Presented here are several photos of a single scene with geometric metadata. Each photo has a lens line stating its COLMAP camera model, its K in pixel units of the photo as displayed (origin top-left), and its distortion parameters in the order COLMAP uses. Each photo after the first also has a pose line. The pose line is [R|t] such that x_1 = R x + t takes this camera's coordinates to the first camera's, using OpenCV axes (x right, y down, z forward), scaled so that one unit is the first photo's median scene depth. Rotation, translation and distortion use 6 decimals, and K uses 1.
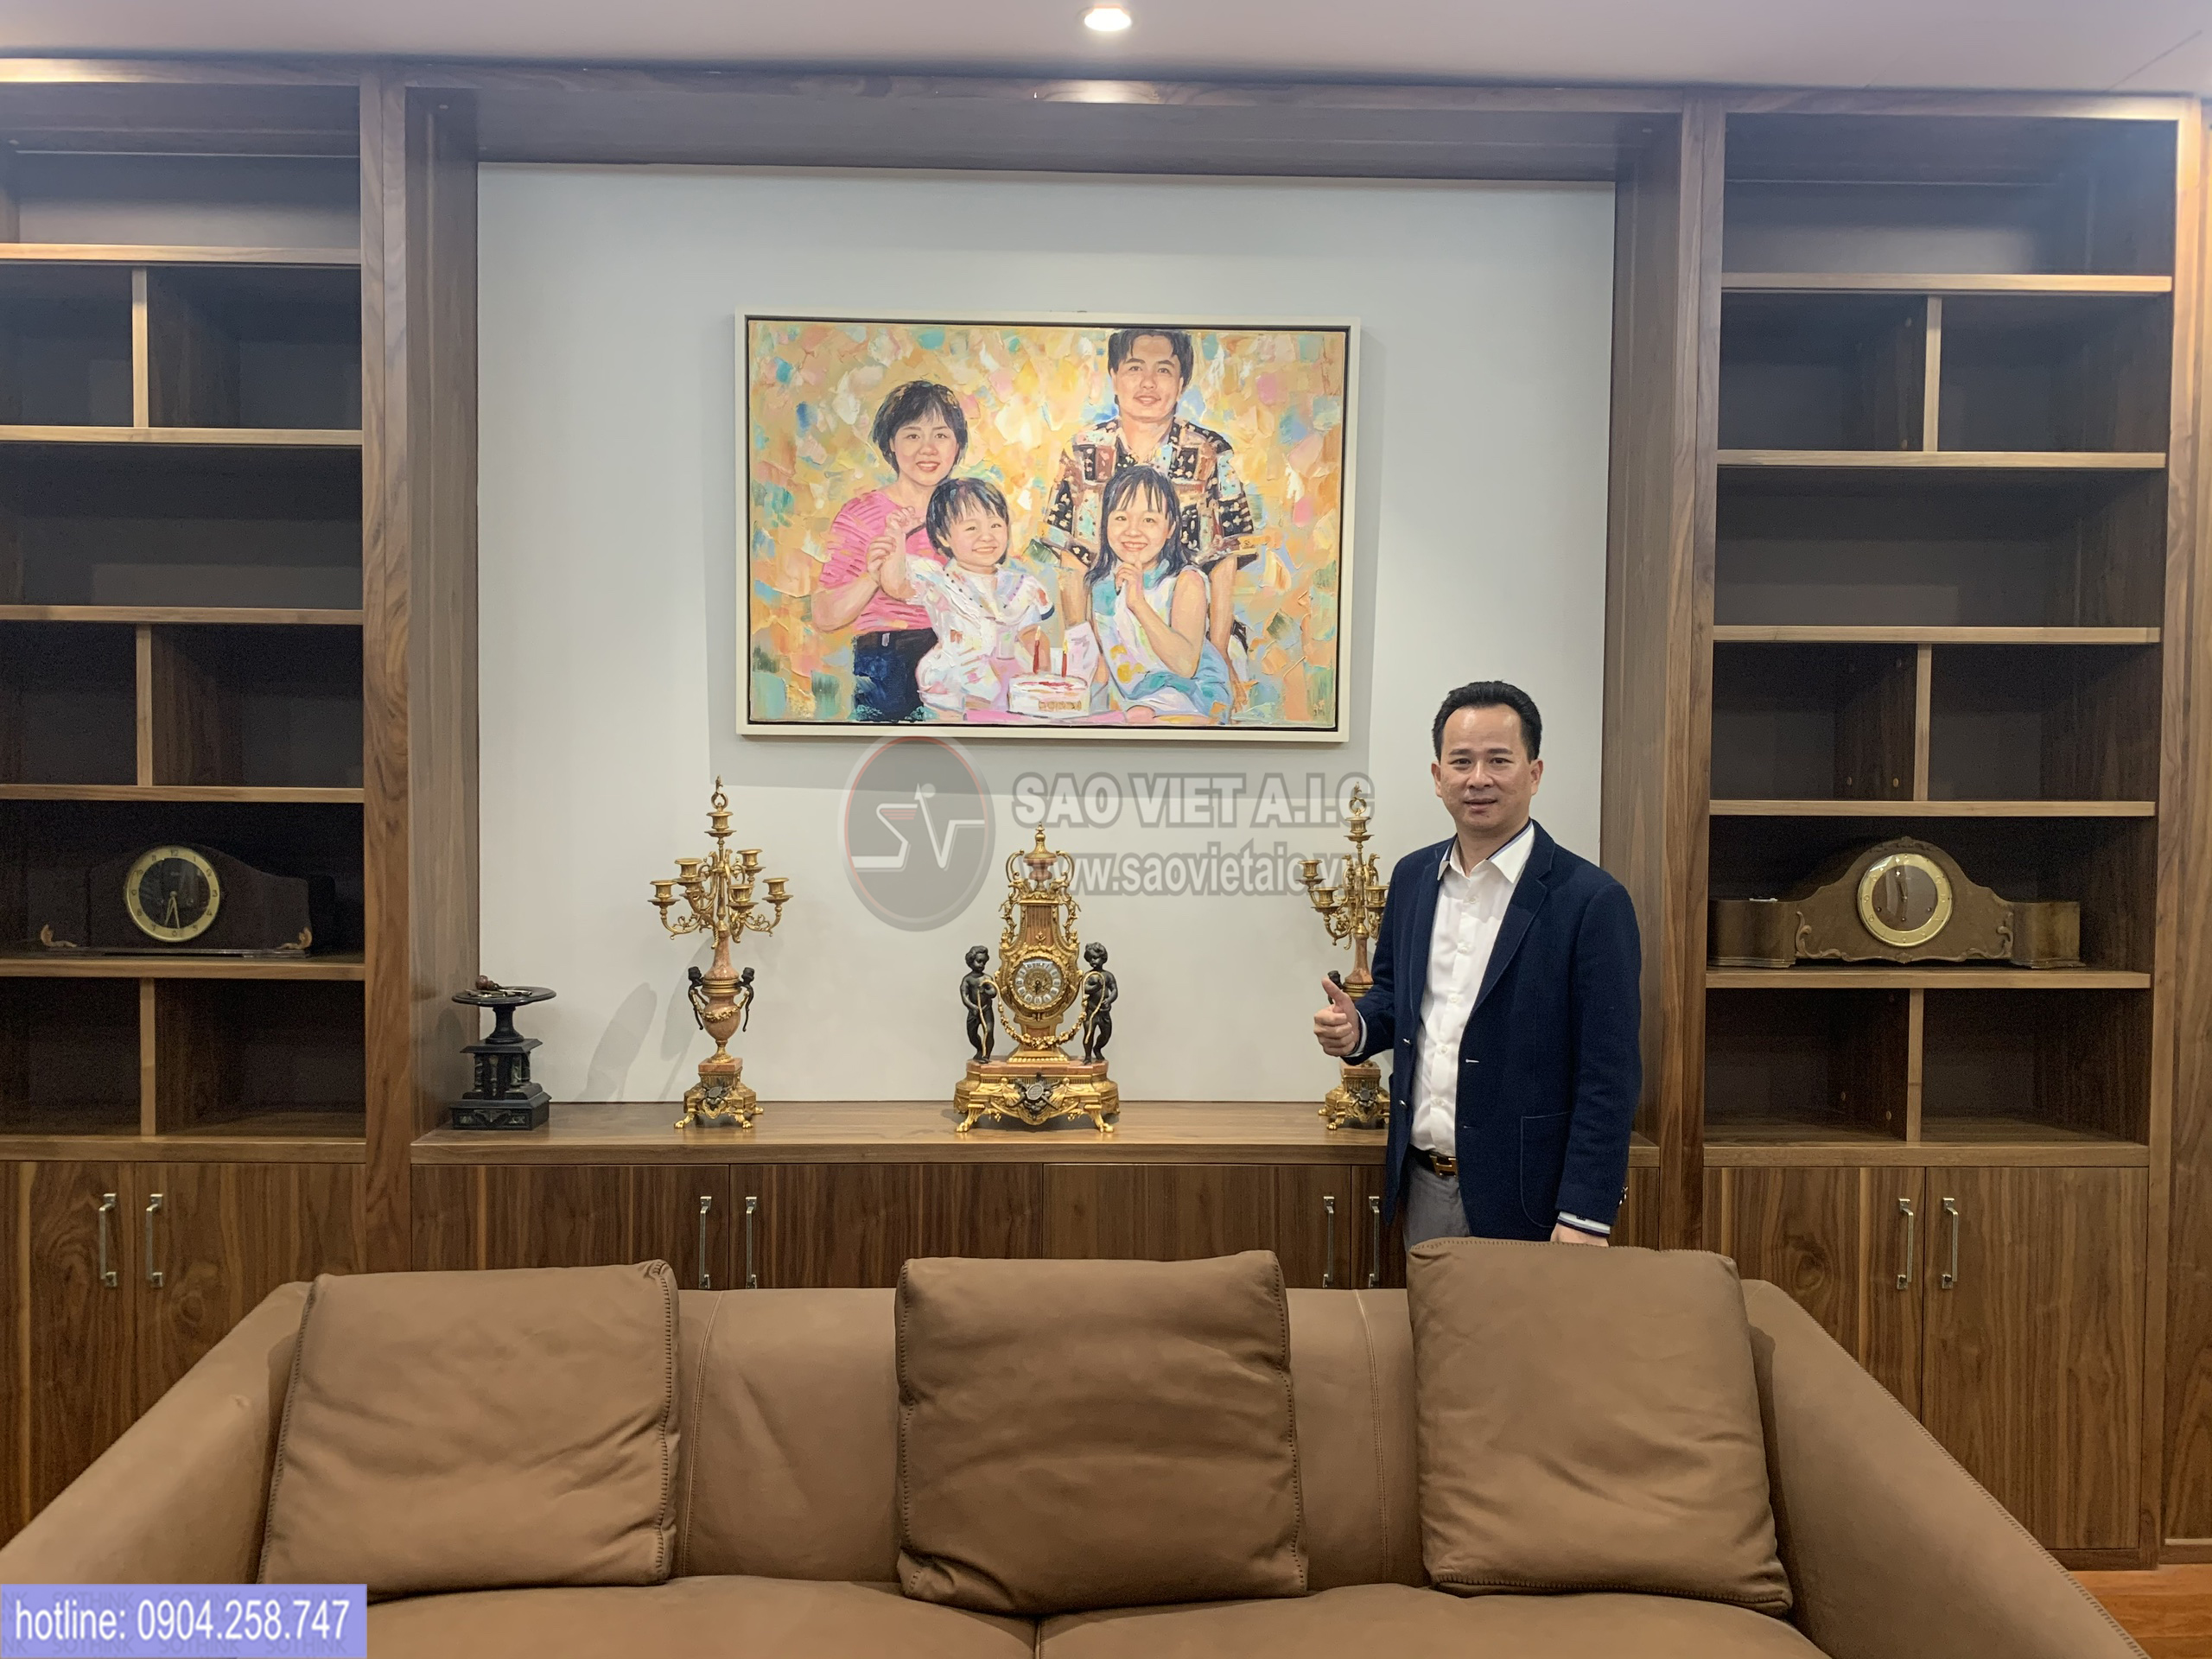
lens RADIAL K [[1694.4, 0, 1100.1], [0, 1694.4, 829.8], [0, 0, 1]] dist [0.026416, -0.045975]
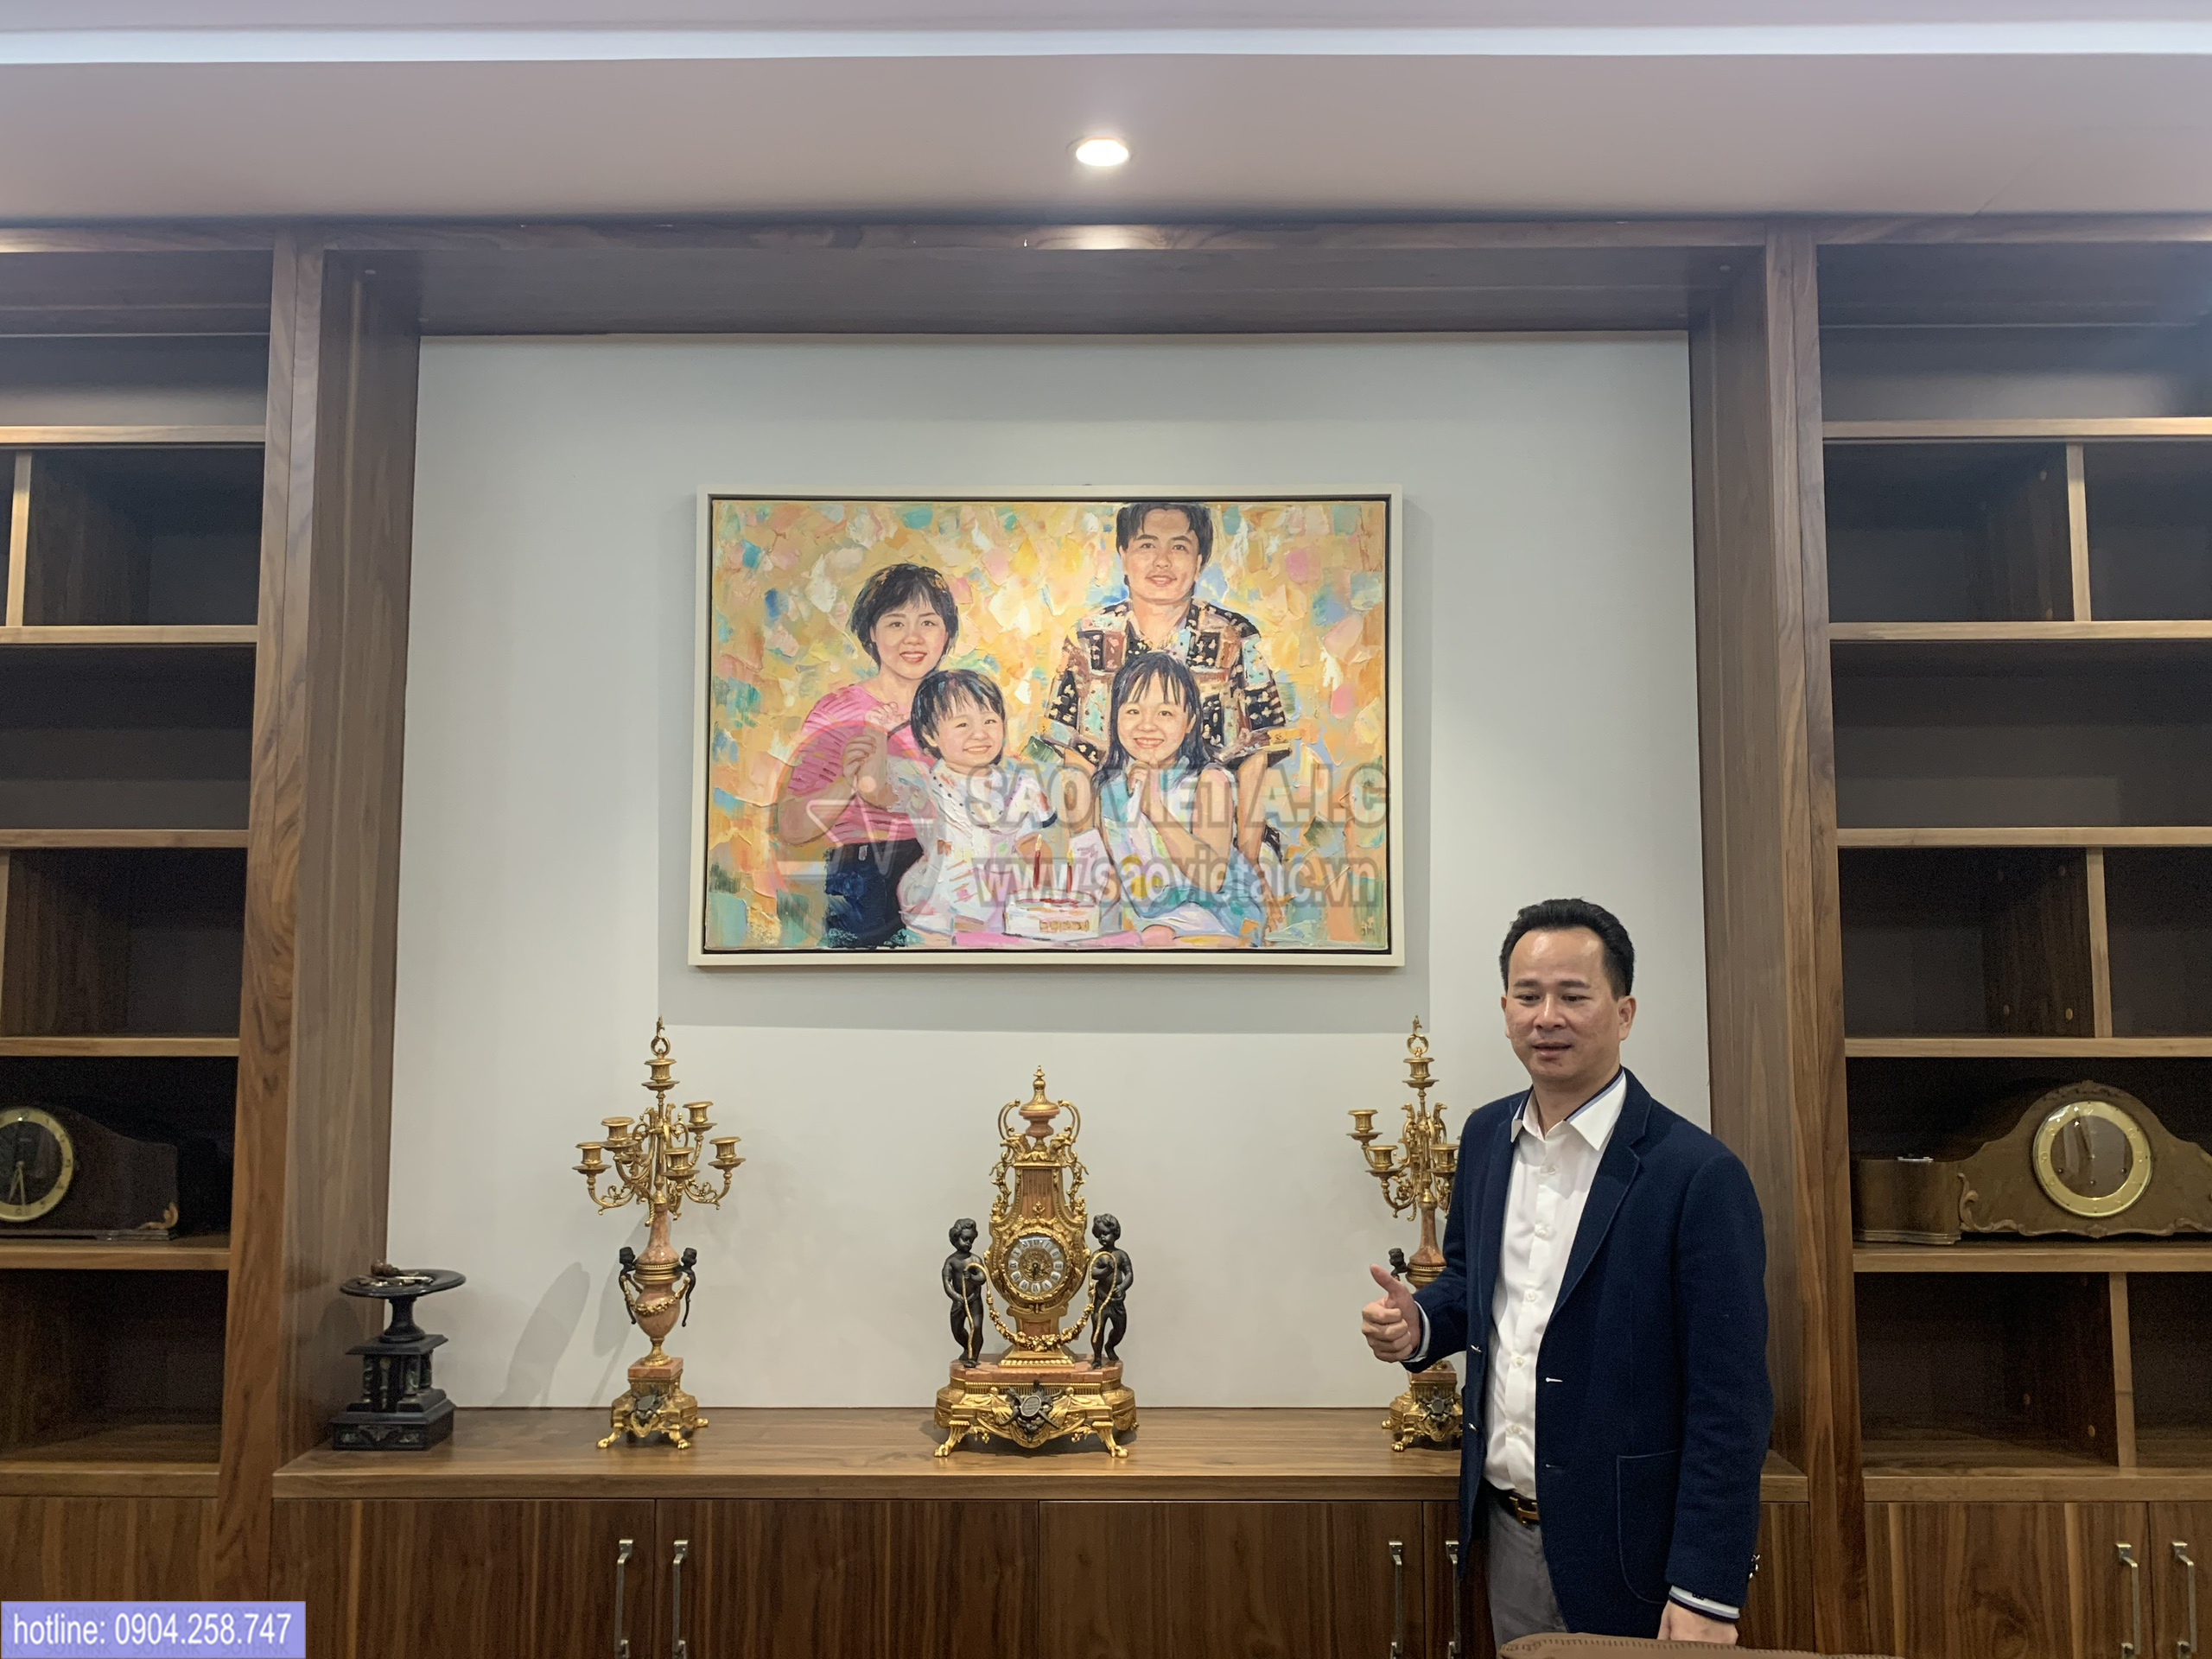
lens RADIAL K [[1694.4, 0, 1105.0], [0, 1694.4, 816.4], [0, 0, 1]] dist [0.026416, -0.045975]
pose [[0.999544, -0.012462, -0.027502, 0.022987], [0.009039, 0.992581, -0.121249, -0.026951], [0.028809, 0.120945, 0.992241, 0.152441]]
